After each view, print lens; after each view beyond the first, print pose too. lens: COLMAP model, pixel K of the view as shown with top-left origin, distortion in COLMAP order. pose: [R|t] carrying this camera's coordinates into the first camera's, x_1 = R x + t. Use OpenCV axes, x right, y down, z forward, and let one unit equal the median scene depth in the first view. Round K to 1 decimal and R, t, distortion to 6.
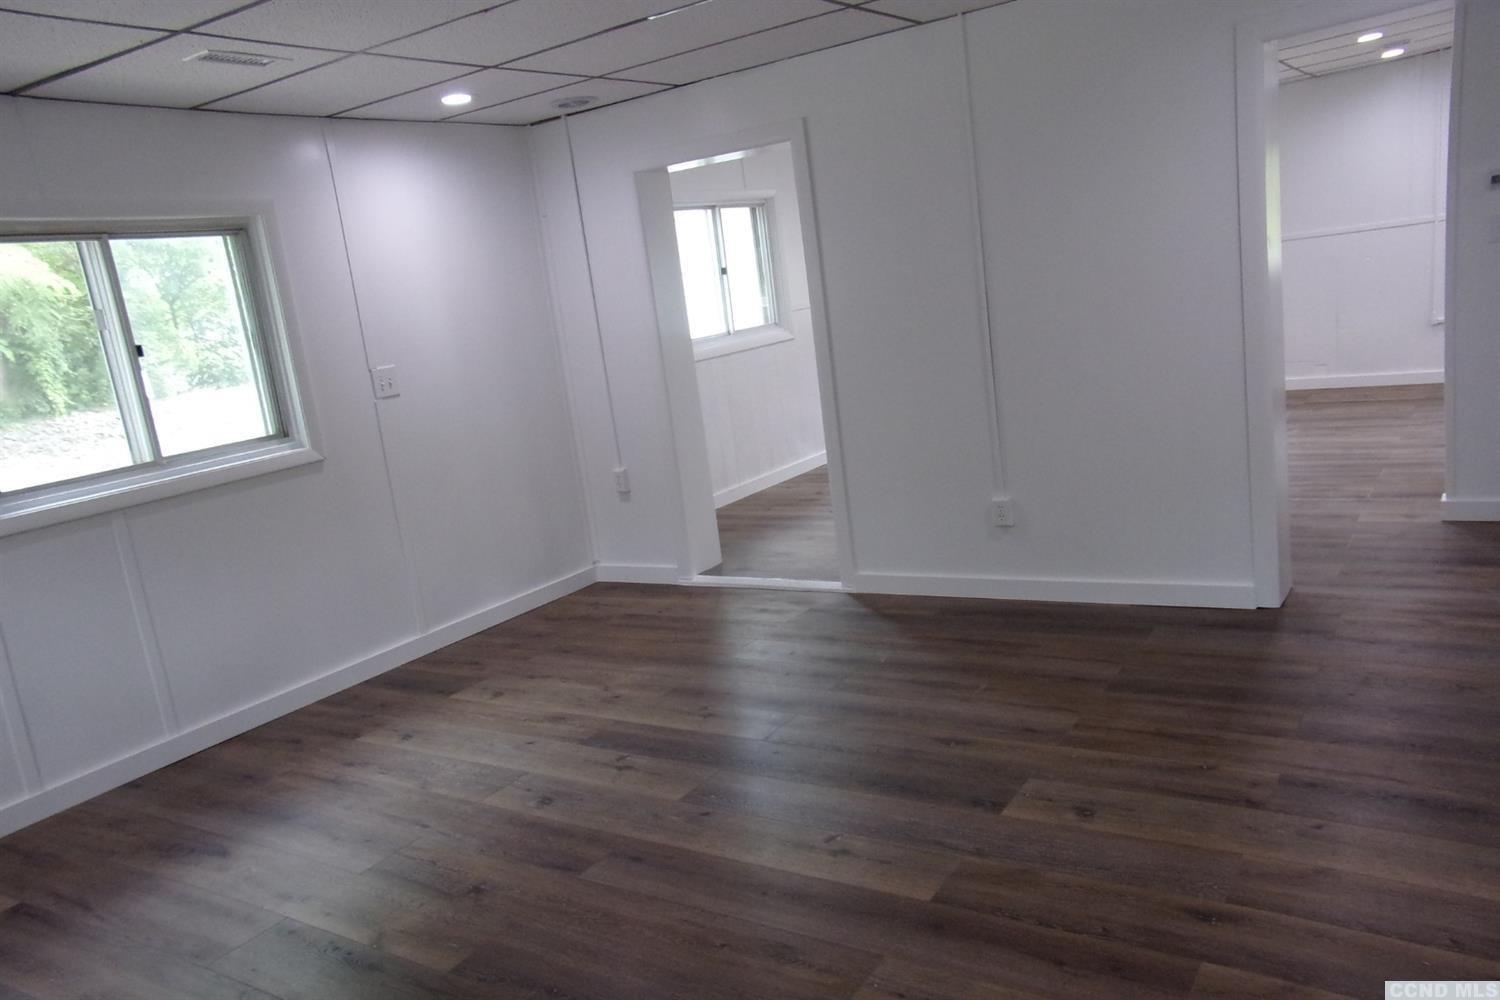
lens RADIAL K [[1138.7, 0, 752.8], [0, 1138.7, 501.6], [0, 0, 1]] dist [0.005296, 0.042083]
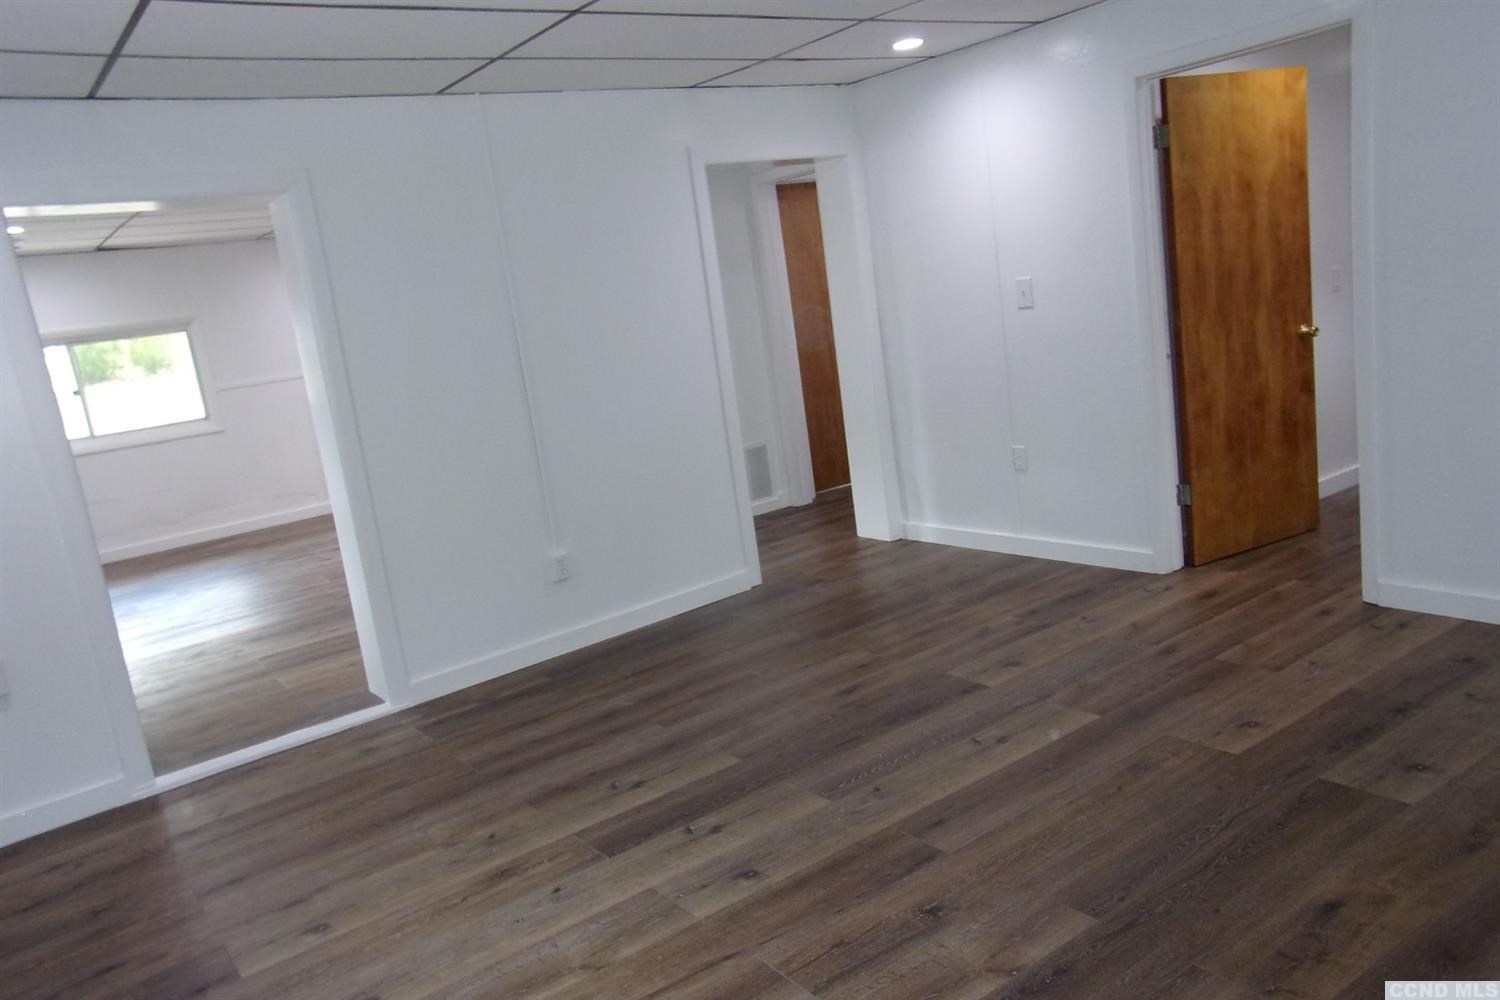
lens RADIAL K [[1138.7, 0, 758.9], [0, 1138.7, 505.8], [0, 0, 1]] dist [0.005296, 0.042083]
pose [[0.367114, -0.103774, 0.924369, -0.880554], [0.270575, 0.962699, 0.000618, 0.007150], [-0.889953, 0.249884, 0.381499, 0.590066]]
